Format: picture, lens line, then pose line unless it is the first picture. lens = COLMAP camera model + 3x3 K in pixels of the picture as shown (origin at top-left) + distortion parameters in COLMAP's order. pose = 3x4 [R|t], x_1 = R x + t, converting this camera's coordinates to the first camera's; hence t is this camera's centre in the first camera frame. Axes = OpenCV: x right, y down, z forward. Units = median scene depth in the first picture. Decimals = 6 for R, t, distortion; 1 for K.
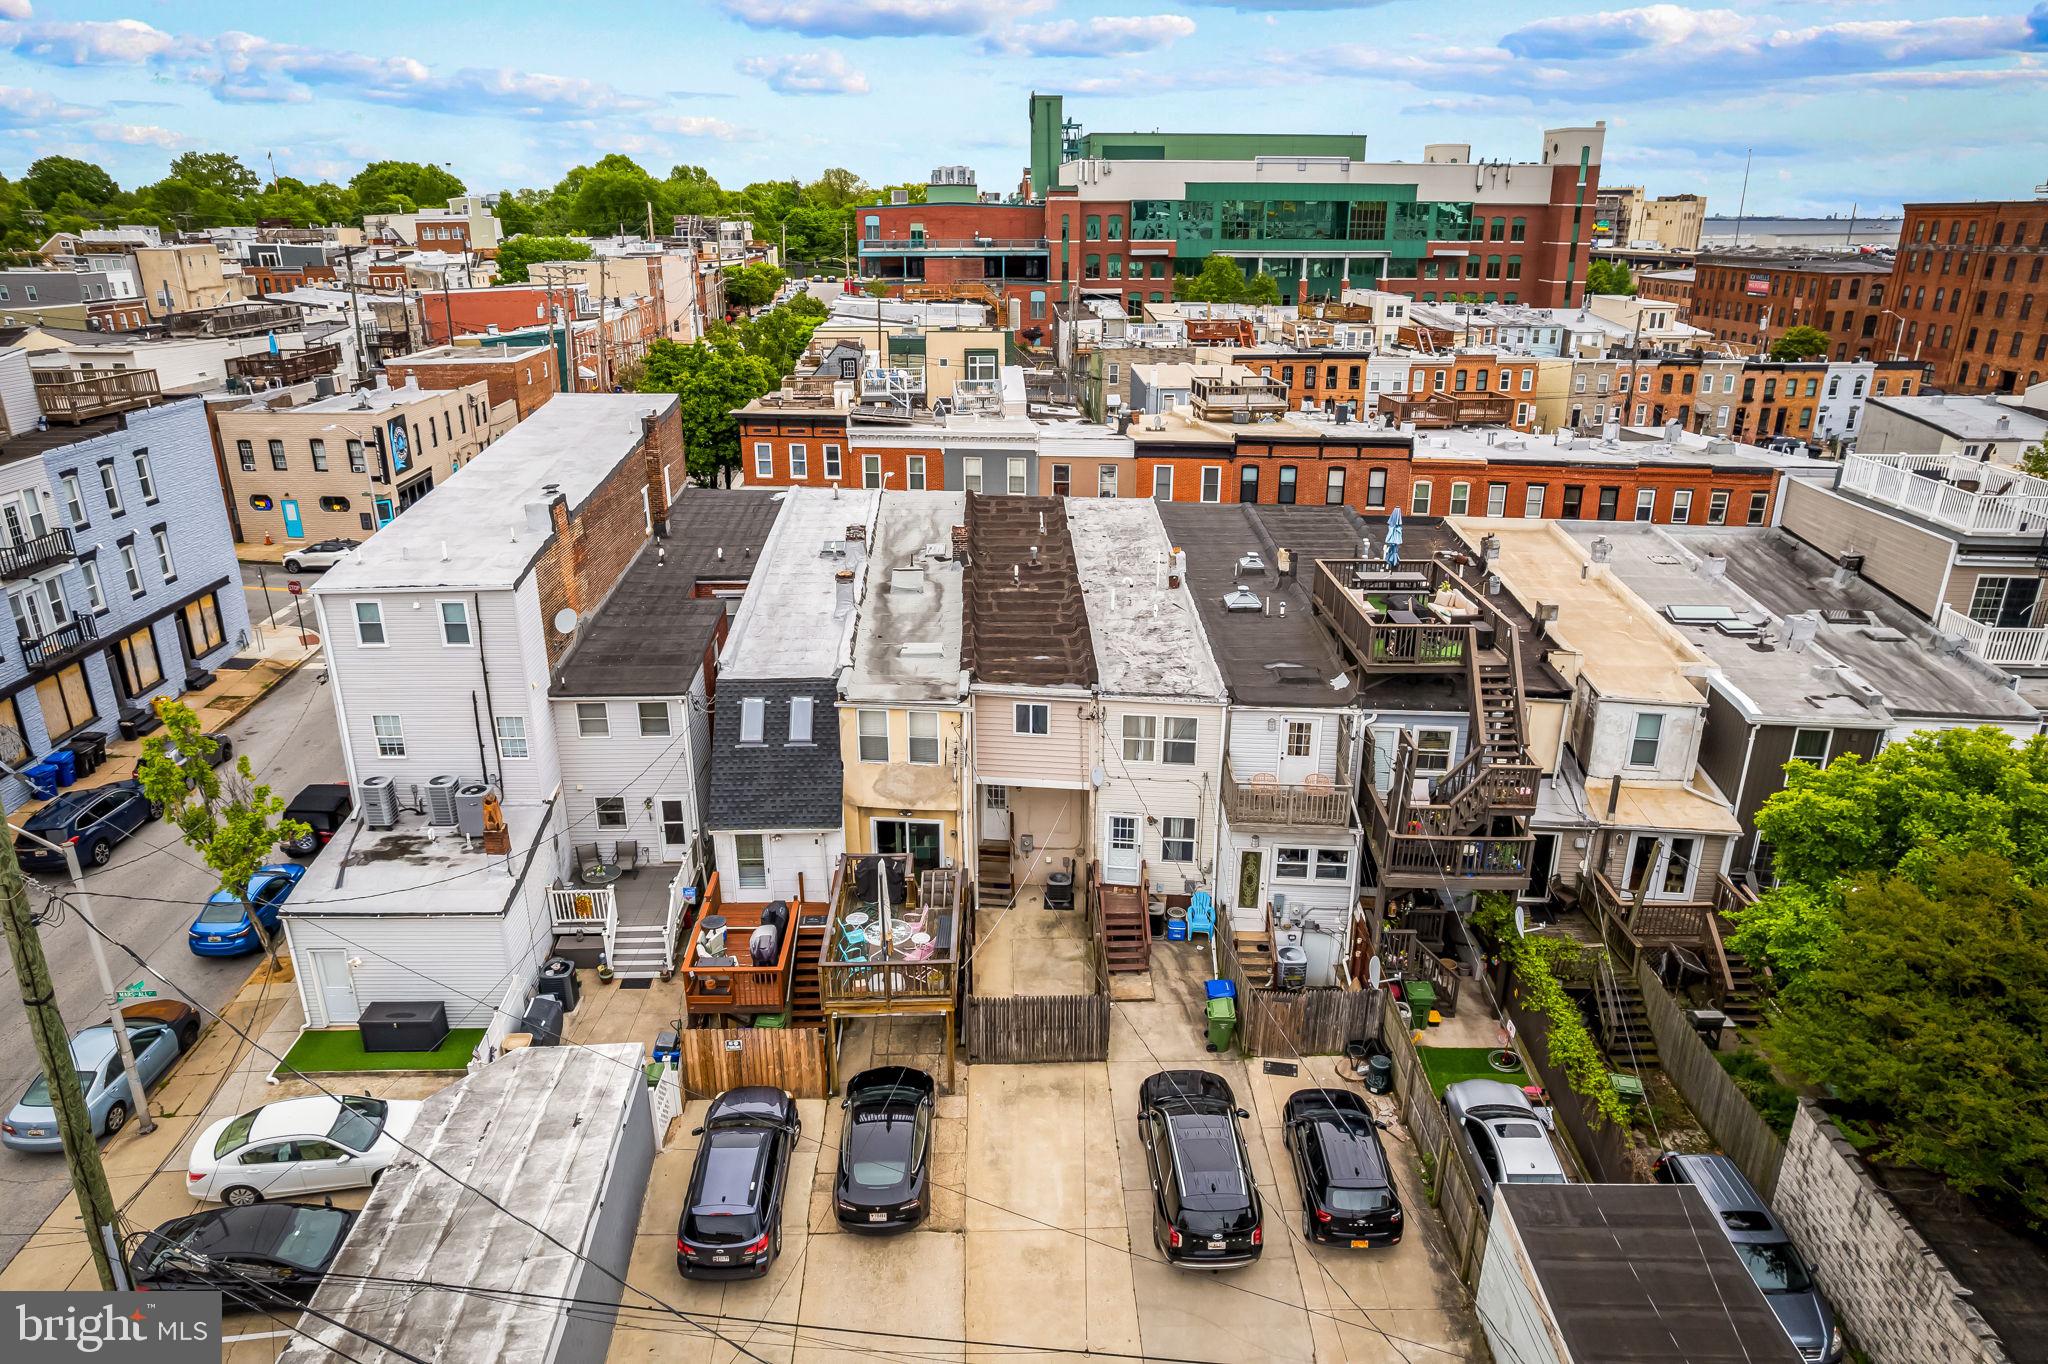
lens RADIAL K [[1312.3, 0, 1019.3], [0, 1312.3, 687.9], [0, 0, 1]] dist [-0.074350, 0.060635]
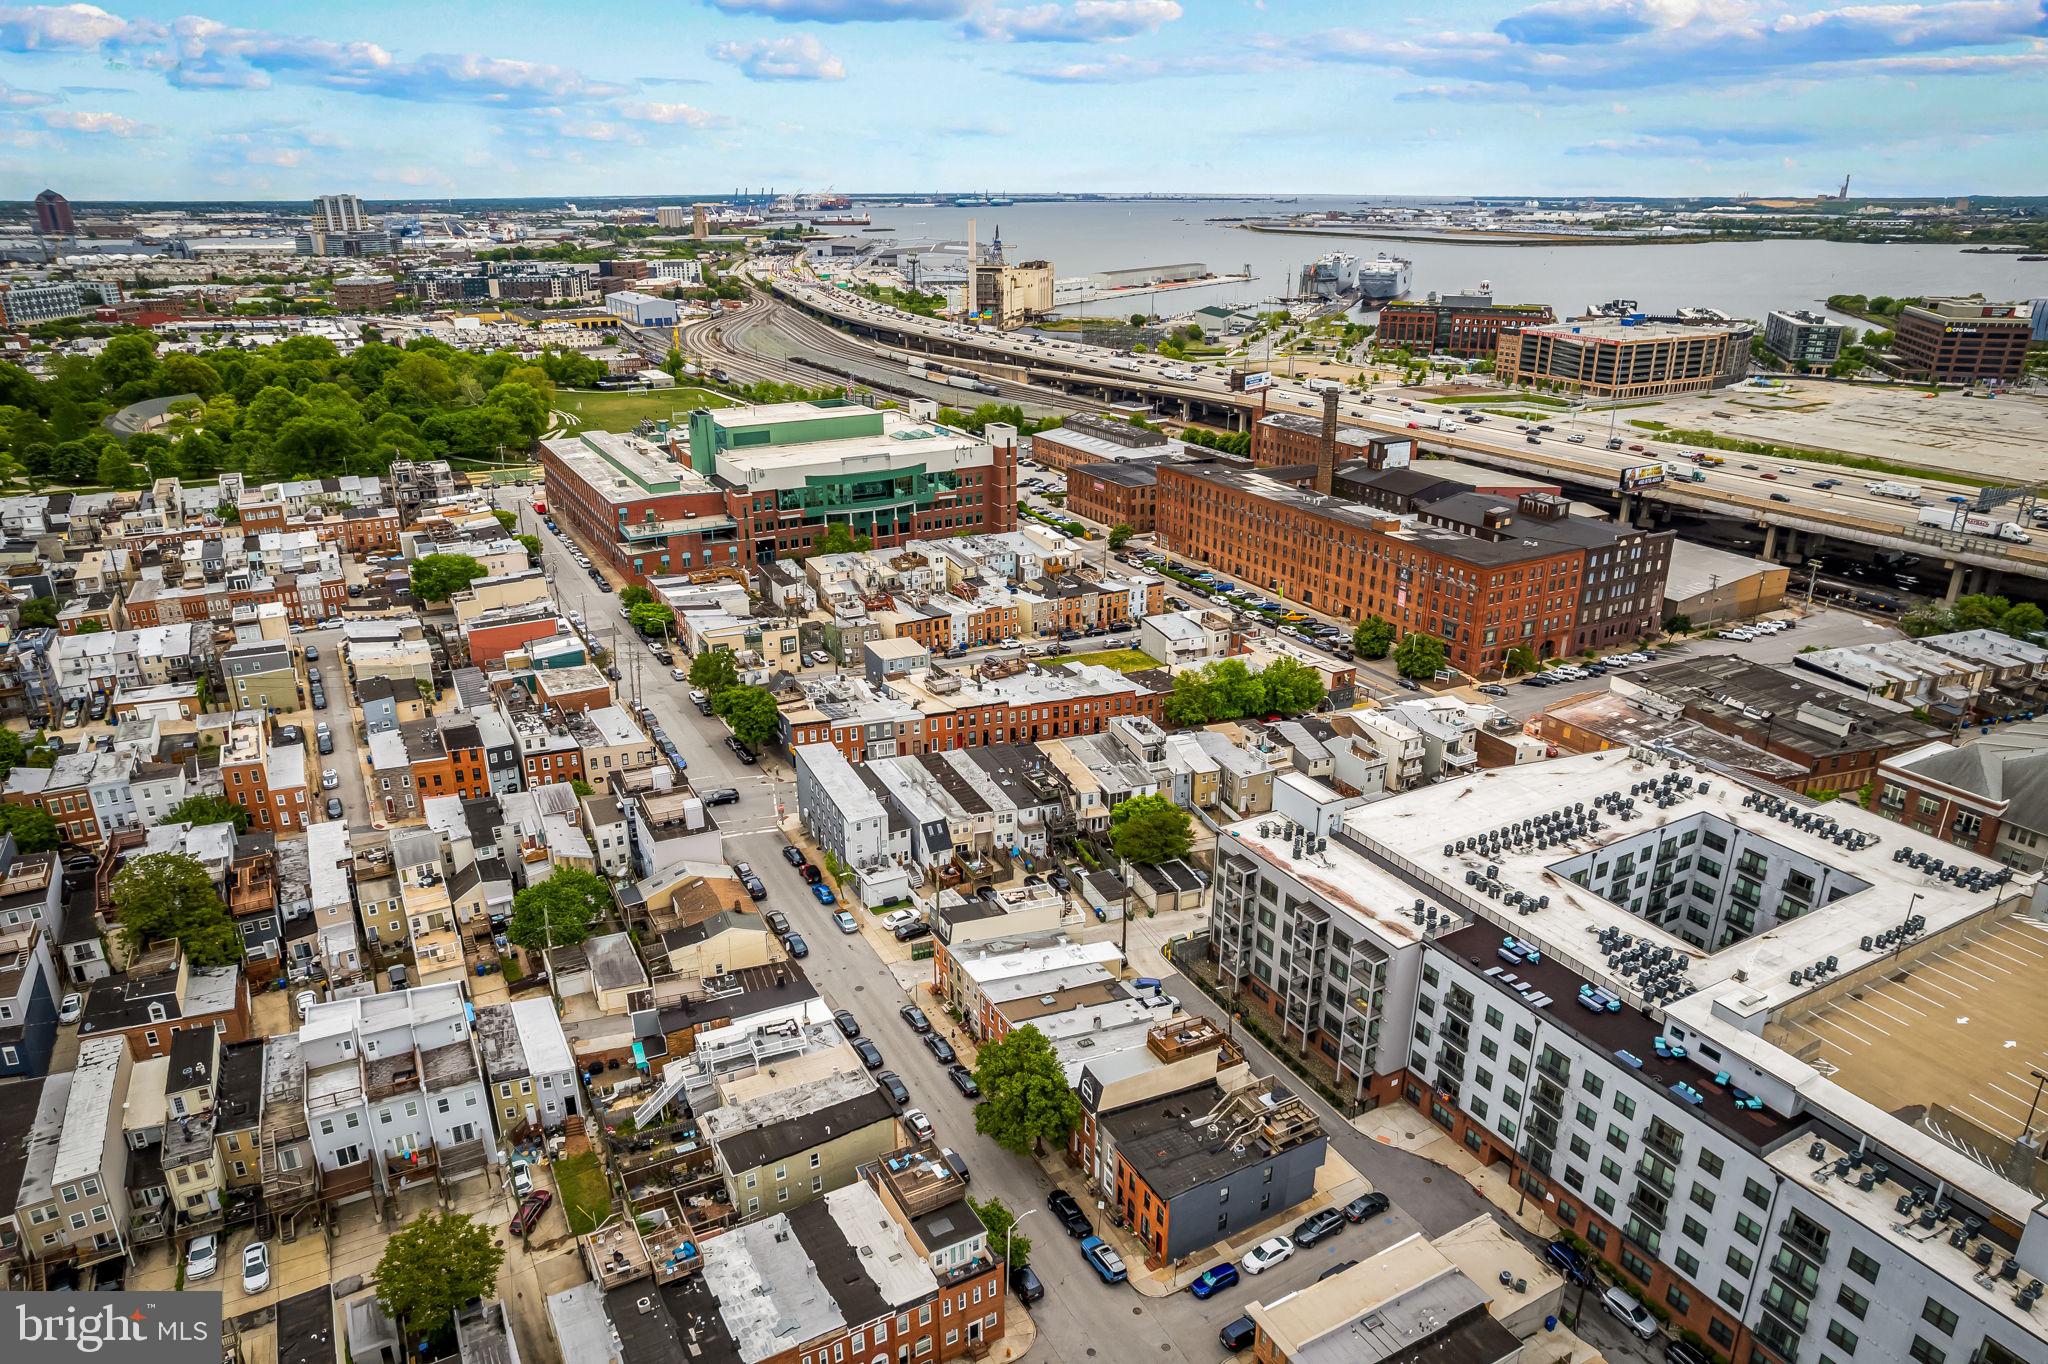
lens RADIAL K [[1312.3, 0, 1014.9], [0, 1312.3, 679.4], [0, 0, 1]] dist [-0.074350, 0.060635]
pose [[0.904355, -0.150723, 0.399280, -1.748397], [0.147348, 0.988302, 0.039332, -0.666683], [-0.400538, 0.023263, 0.915985, -3.564450]]
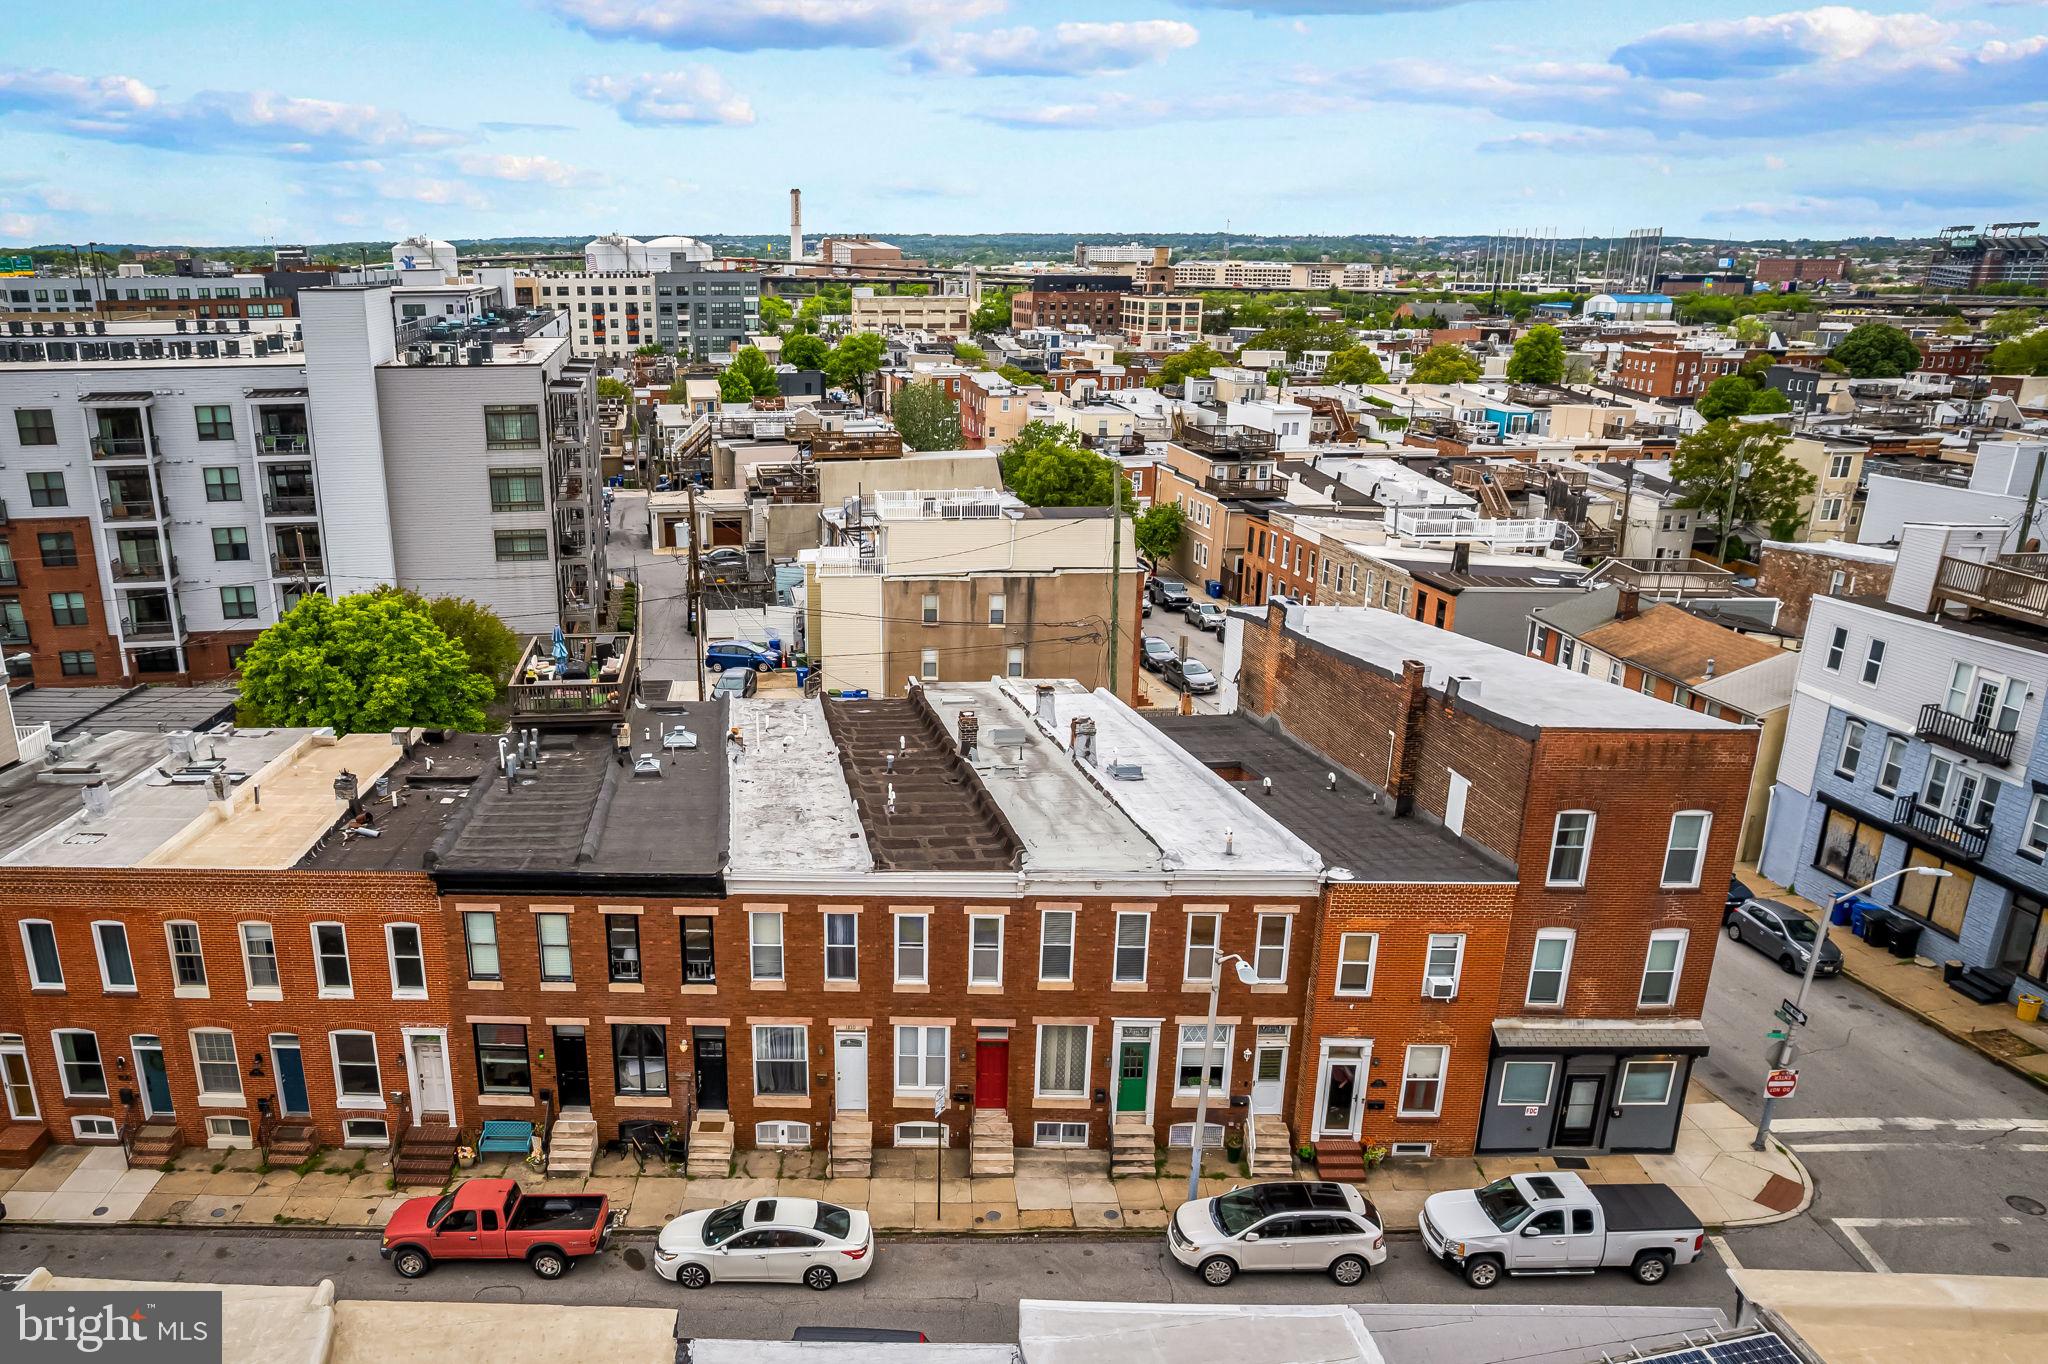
lens RADIAL K [[1492.1, 0, 876.2], [0, 1492.1, 775.5], [0, 0, 1]] dist [-0.075486, 0.057160]
pose [[-0.996130, 0.031866, -0.081907, 0.126839], [-0.027712, 0.770528, 0.636804, -0.896636], [0.083404, 0.636610, -0.766663, 2.162076]]
